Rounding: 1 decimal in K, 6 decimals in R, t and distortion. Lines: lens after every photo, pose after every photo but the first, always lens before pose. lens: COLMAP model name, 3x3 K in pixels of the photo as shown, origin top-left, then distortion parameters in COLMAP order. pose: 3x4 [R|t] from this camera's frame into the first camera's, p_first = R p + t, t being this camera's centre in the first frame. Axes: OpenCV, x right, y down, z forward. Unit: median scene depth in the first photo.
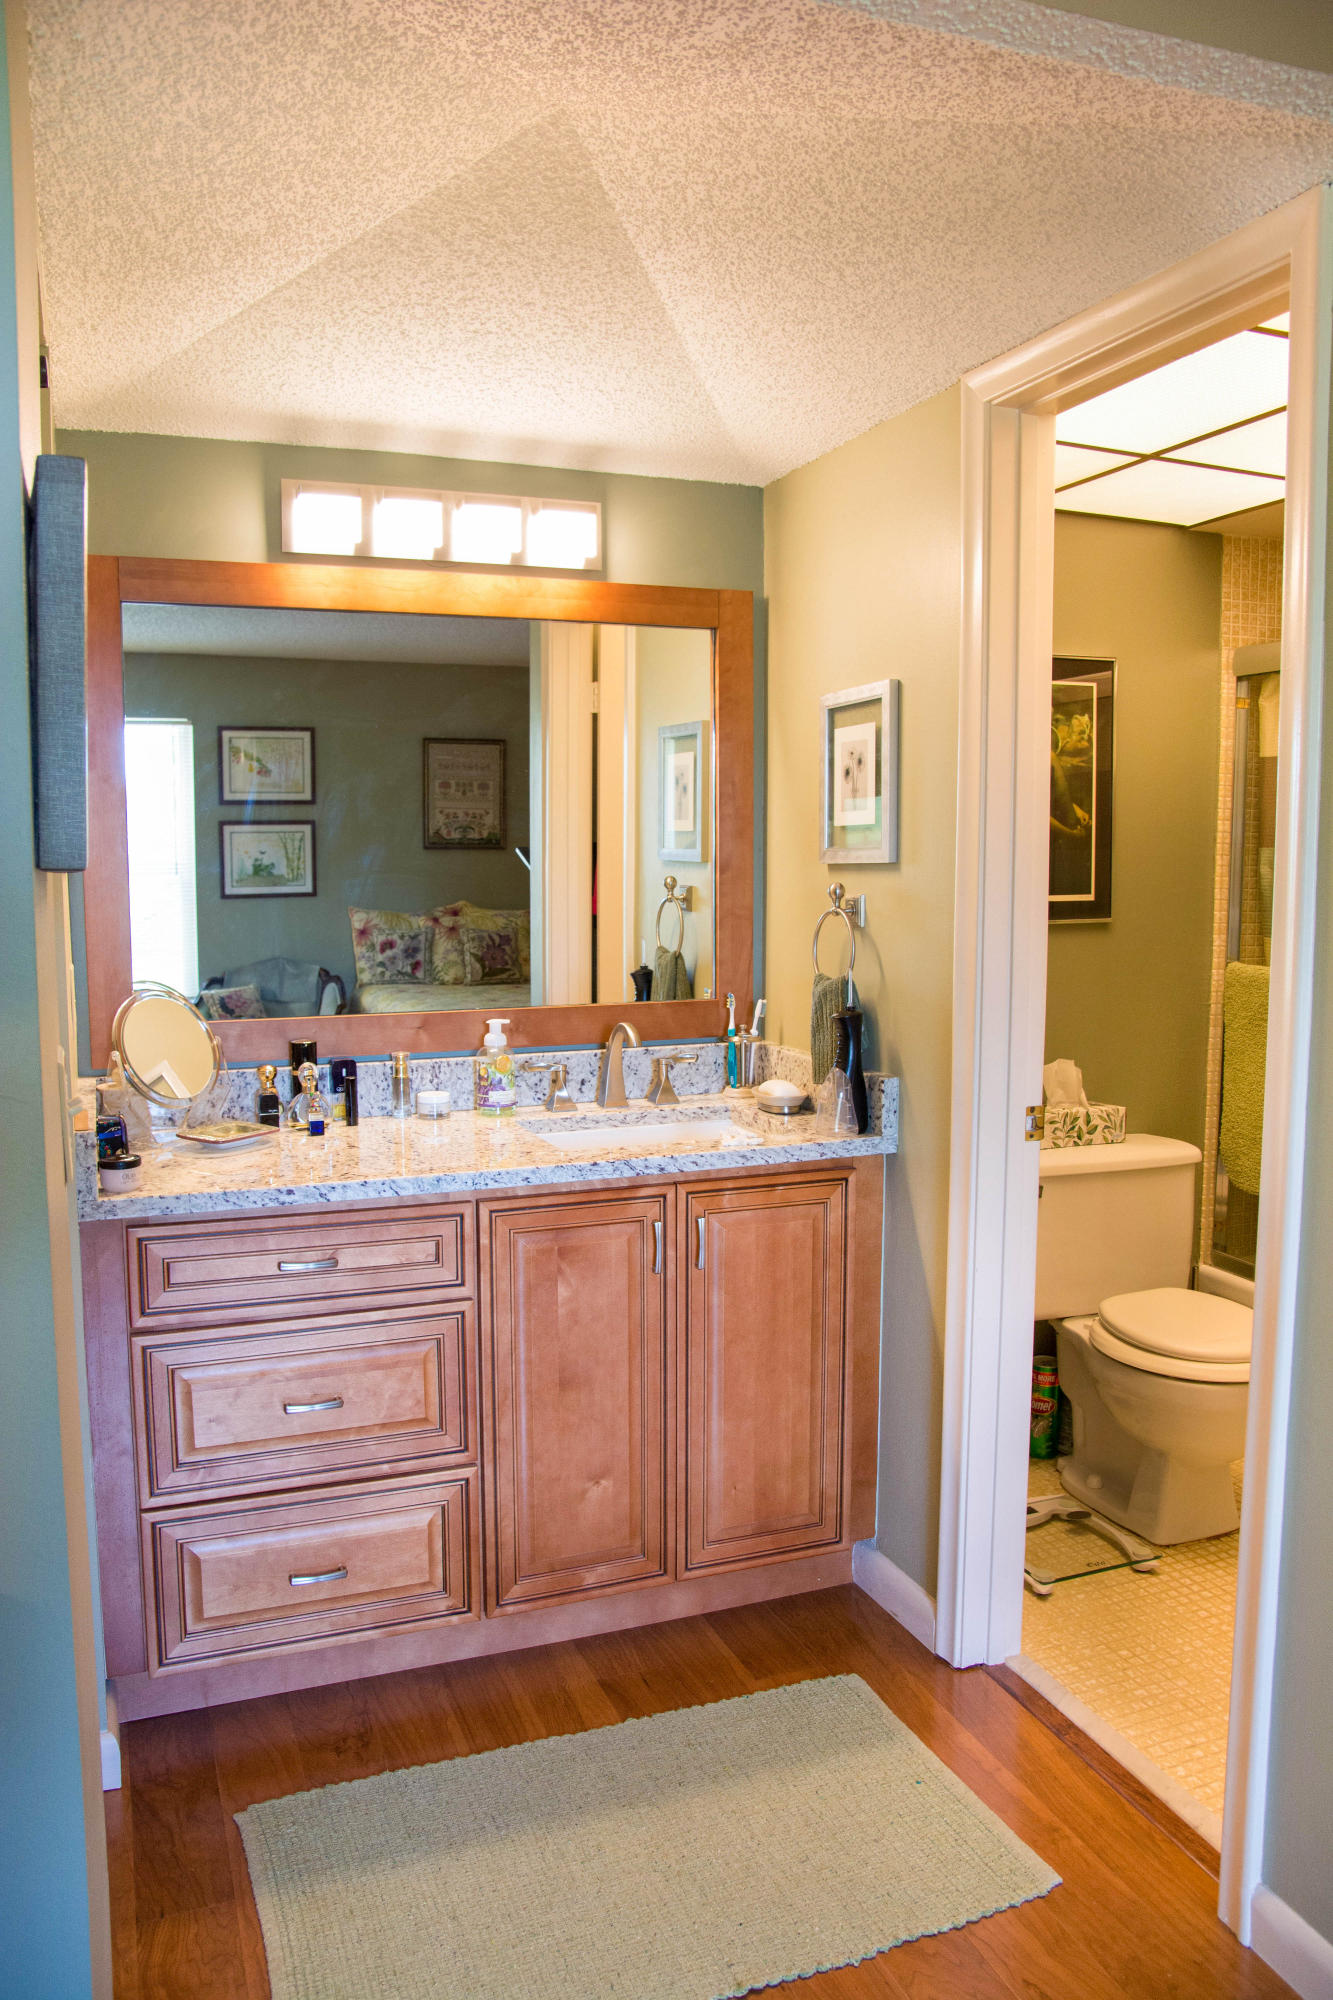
lens RADIAL K [[1489.1, 0, 642.0], [0, 1489.1, 1005.5], [0, 0, 1]] dist [-0.125620, 0.112580]
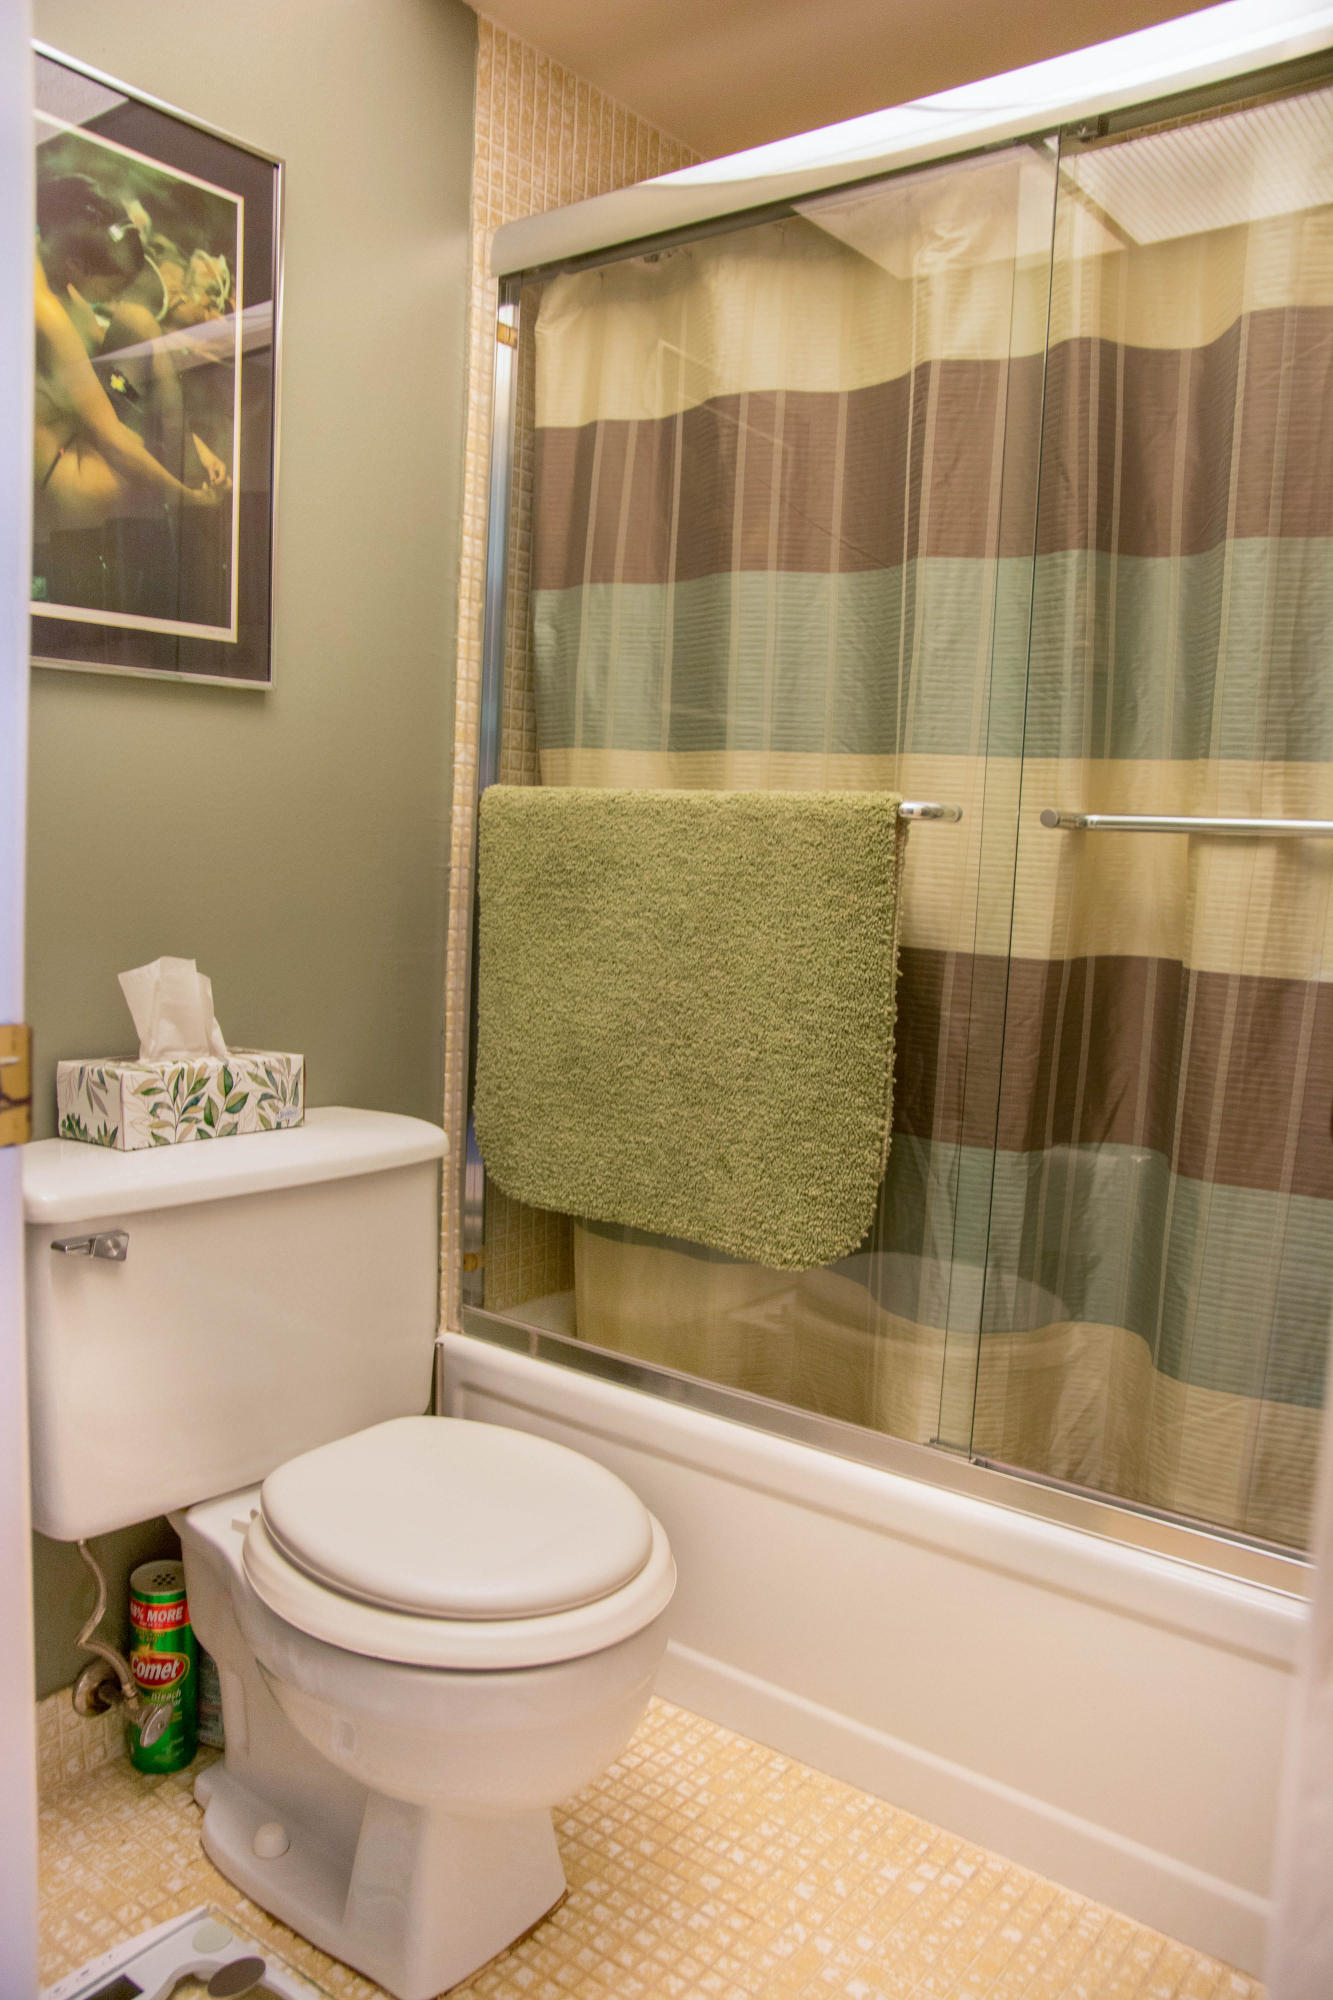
lens RADIAL K [[1489.1, 0, 642.0], [0, 1489.1, 1005.5], [0, 0, 1]] dist [-0.125620, 0.112580]
pose [[0.854609, -0.020437, 0.518870, 0.164405], [0.012182, 0.999739, 0.019311, 0.043336], [-0.519129, -0.010182, 0.854635, 0.503488]]
